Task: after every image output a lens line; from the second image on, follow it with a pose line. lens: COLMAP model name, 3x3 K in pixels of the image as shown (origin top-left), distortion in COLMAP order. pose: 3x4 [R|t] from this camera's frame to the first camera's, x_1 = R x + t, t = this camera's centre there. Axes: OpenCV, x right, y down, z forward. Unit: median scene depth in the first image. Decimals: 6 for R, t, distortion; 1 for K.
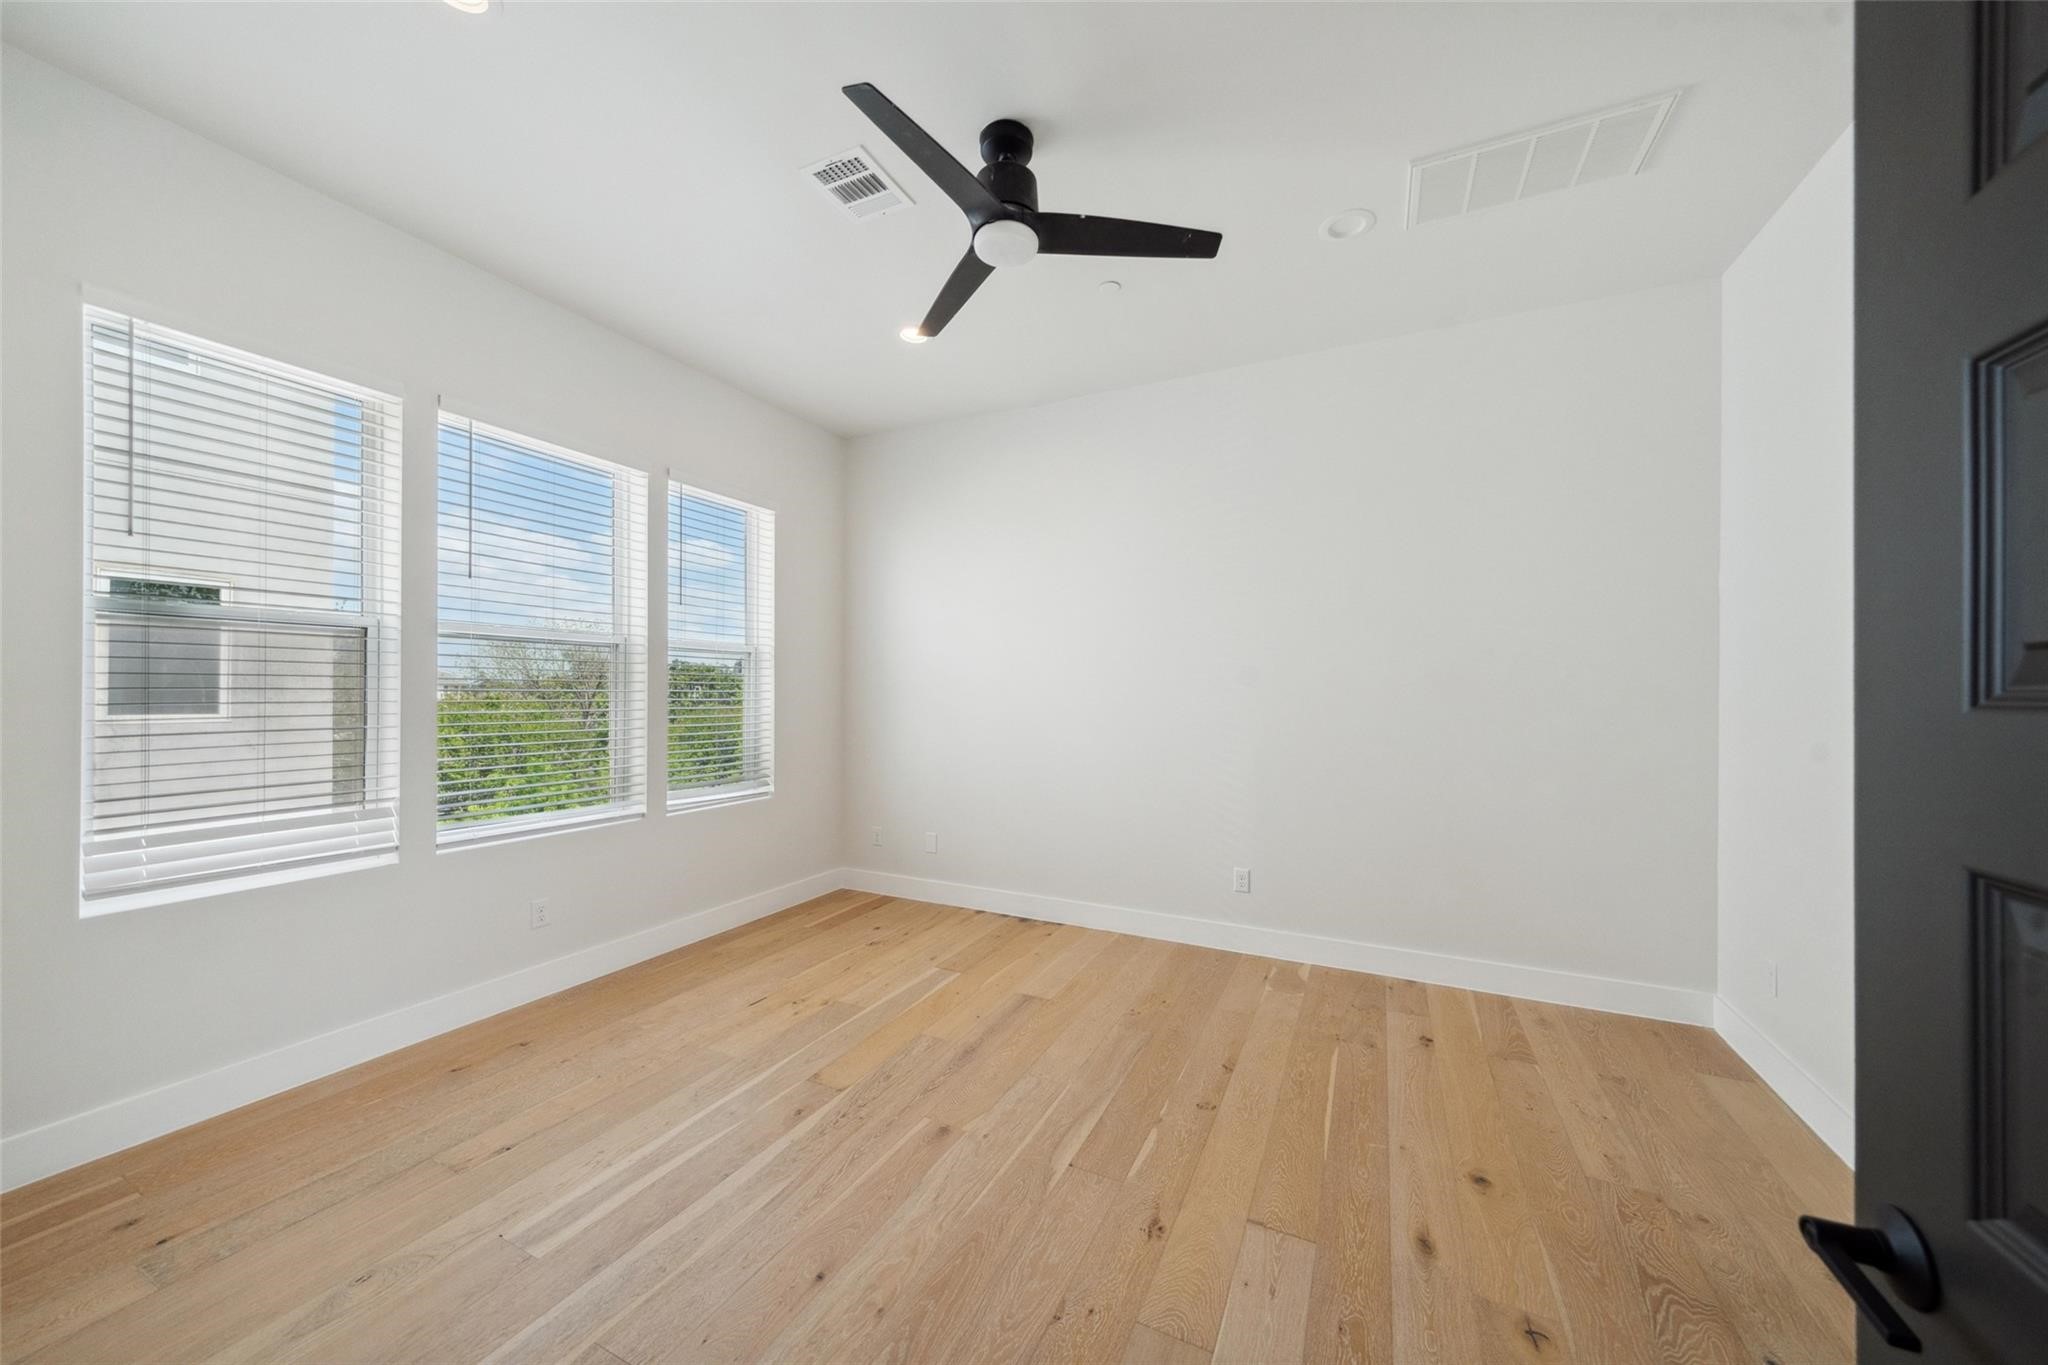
lens RADIAL K [[703.1, 0, 1041.0], [0, 703.1, 689.8], [0, 0, 1]] dist [-0.002521, -0.000194]
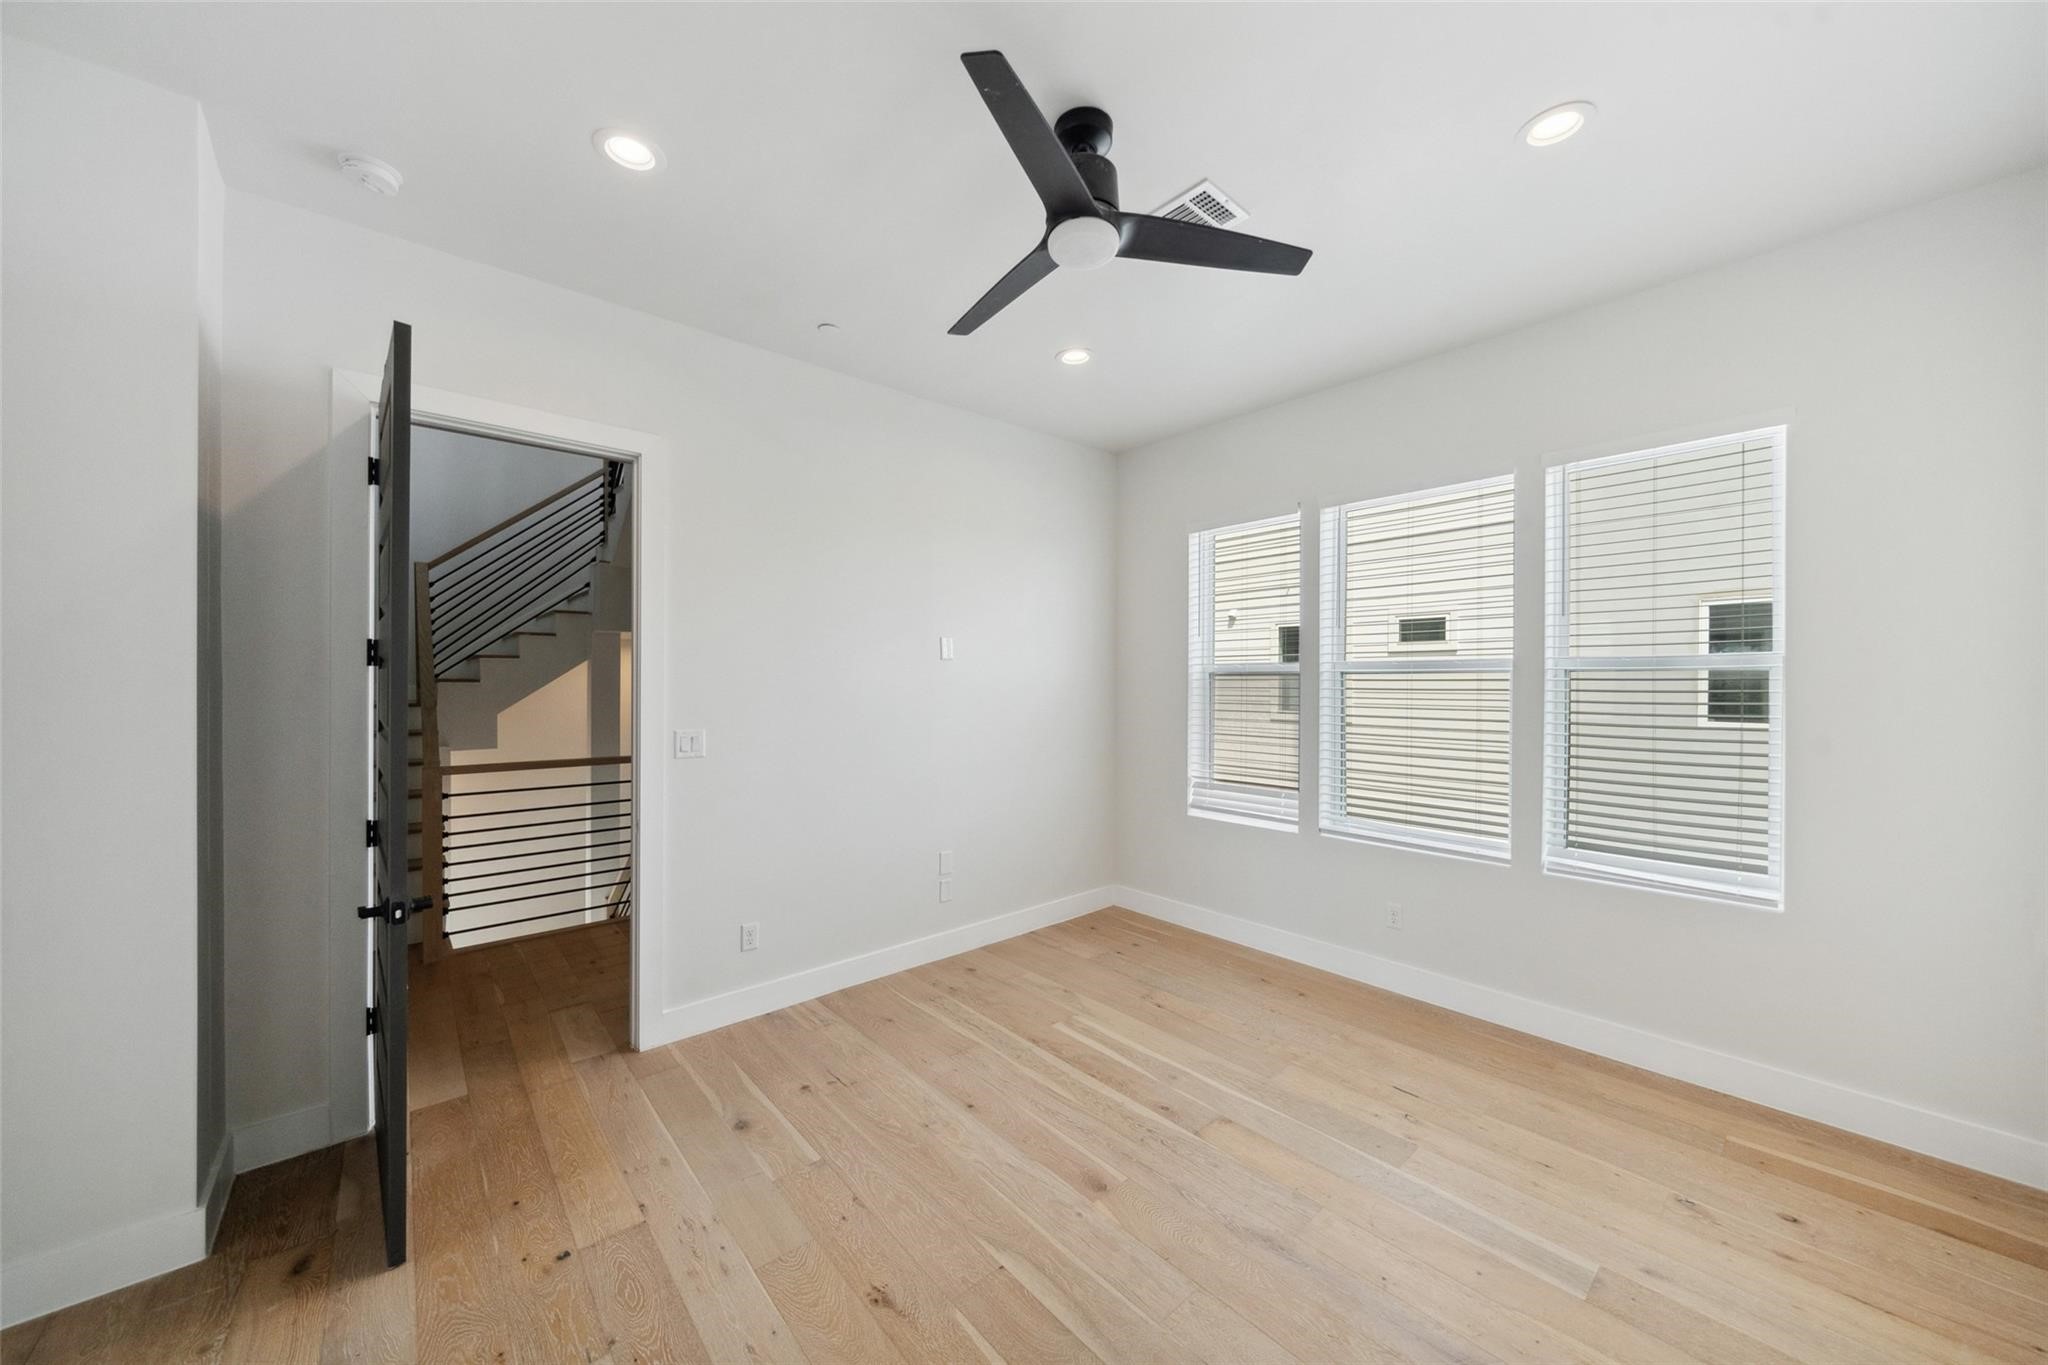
lens RADIAL K [[703.1, 0, 1011.4], [0, 703.1, 684.2], [0, 0, 1]] dist [-0.002521, -0.000194]
pose [[-0.393988, -0.003748, -0.919108, 0.726572], [0.000789, 0.999990, -0.004416, -0.061689], [0.919115, -0.002465, -0.393981, 1.138743]]
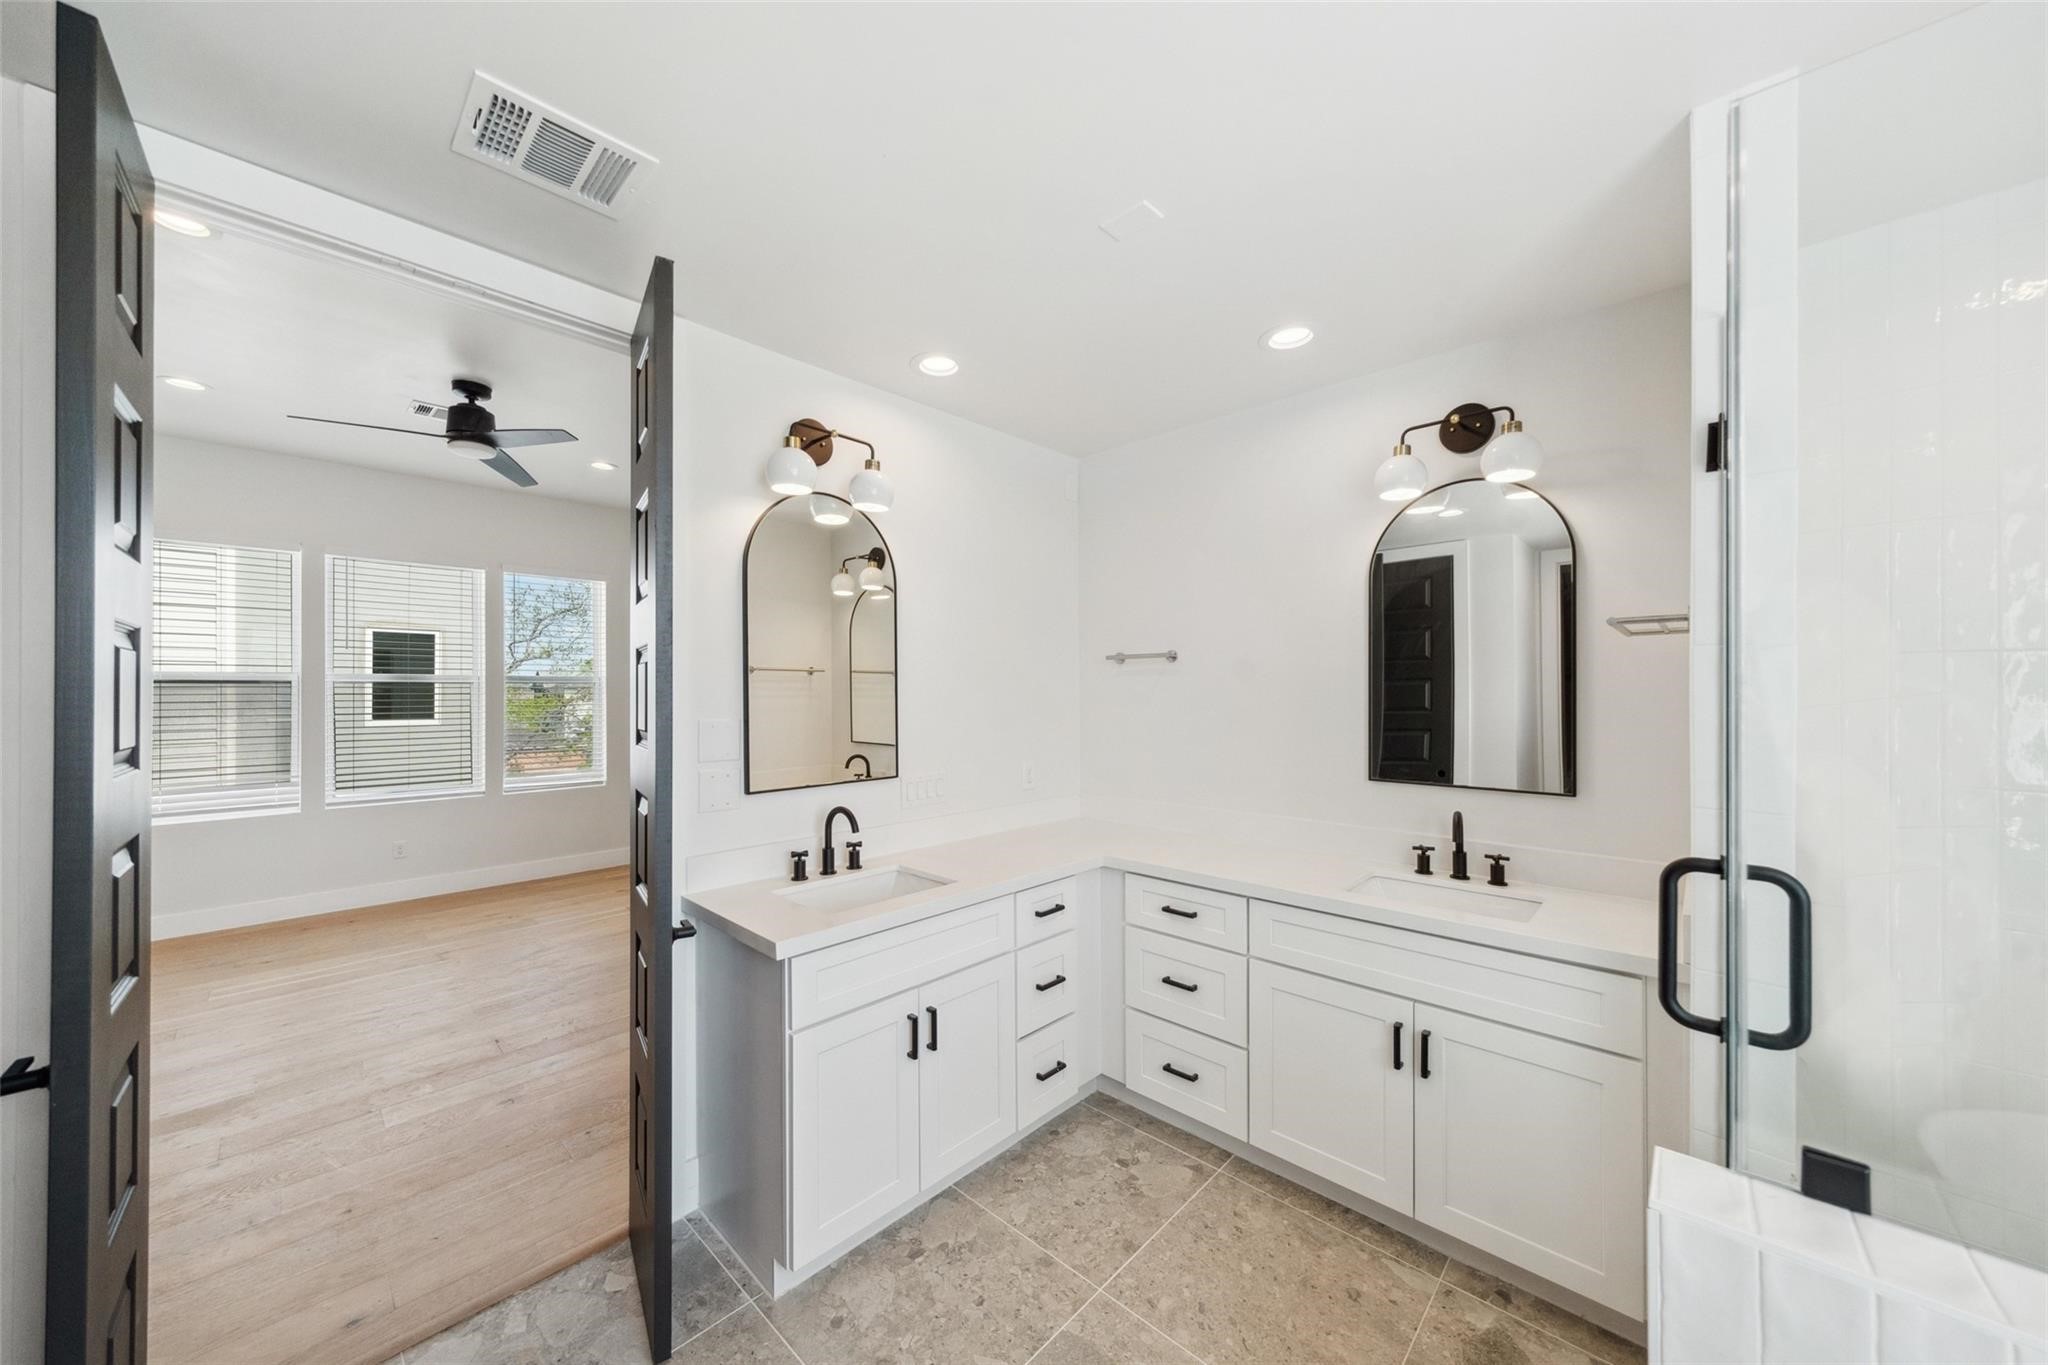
lens RADIAL K [[703.1, 0, 1030.4], [0, 703.1, 692.6], [0, 0, 1]] dist [-0.002521, -0.000194]
pose [[0.956742, -0.006705, -0.290859, 1.505779], [0.007118, 0.999975, 0.000365, -0.048037], [0.290849, -0.002420, 0.956766, -0.177384]]
